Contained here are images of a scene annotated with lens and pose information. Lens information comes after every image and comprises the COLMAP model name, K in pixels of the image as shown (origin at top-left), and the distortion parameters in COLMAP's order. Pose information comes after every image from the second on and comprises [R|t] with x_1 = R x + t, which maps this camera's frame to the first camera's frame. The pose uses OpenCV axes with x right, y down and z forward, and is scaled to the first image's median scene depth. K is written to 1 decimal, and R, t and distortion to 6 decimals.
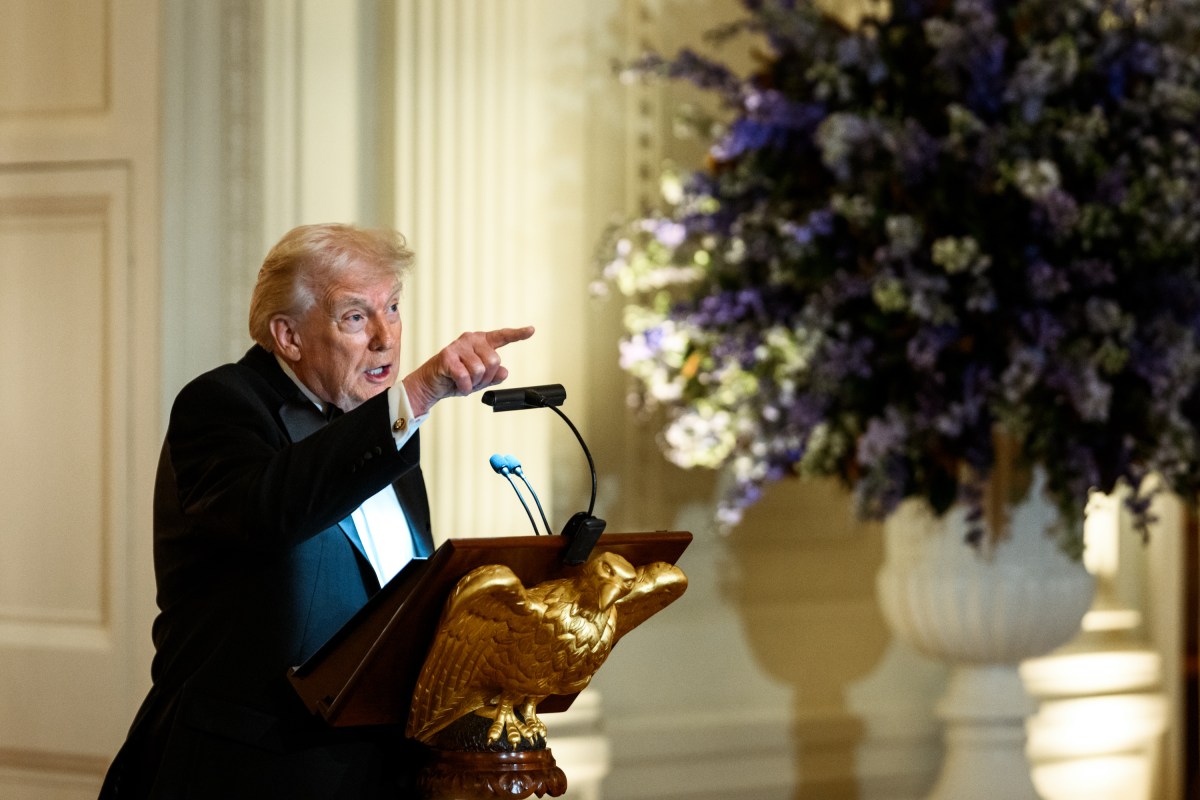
lens RADIAL K [[3968.5, 0, 722.0], [0, 3968.5, 301.3], [0, 0, 1]] dist [0.073117, 0.165866]
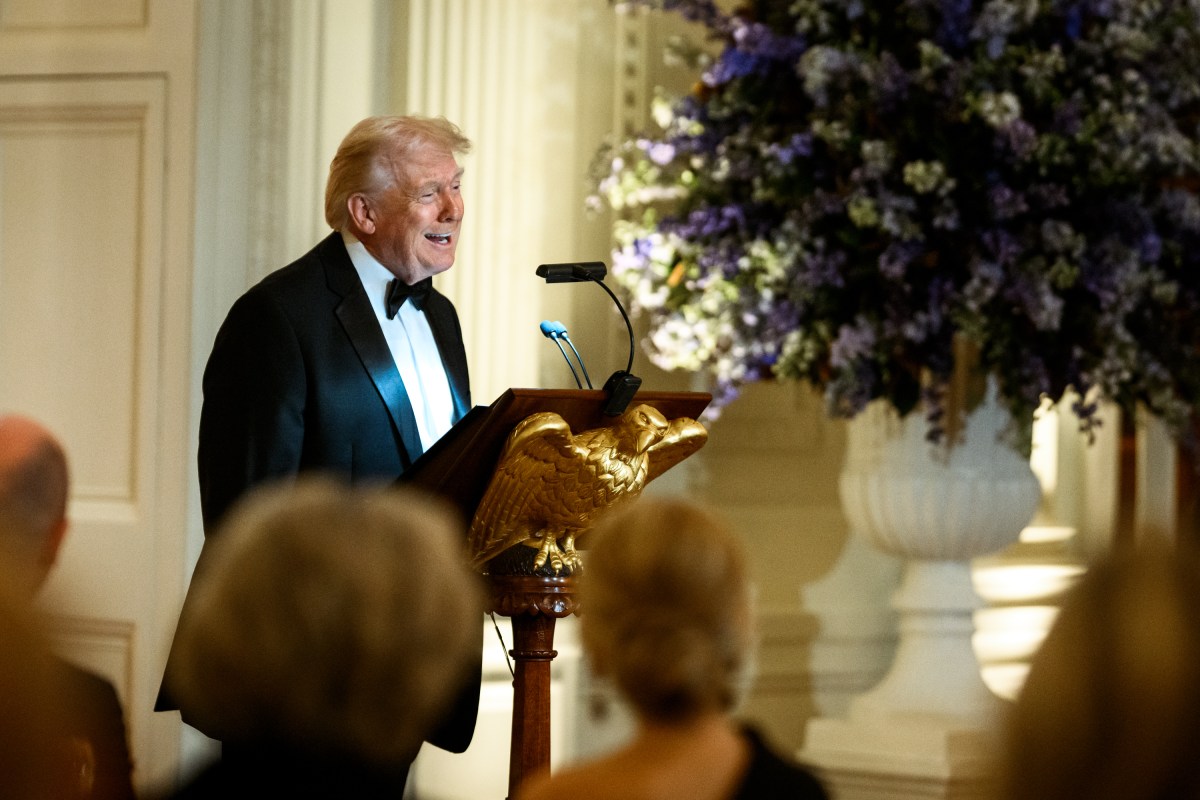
lens RADIAL K [[5508.2, 0, 600.0], [0, 5508.2, 400.0], [0, 0, 1]] dist [0.173704, -3.655723]
pose [[0.999018, 0.023531, 0.037550, -0.086103], [-0.023435, 0.999721, -0.003012, 0.056441], [-0.037611, 0.002129, 0.999290, -0.515932]]
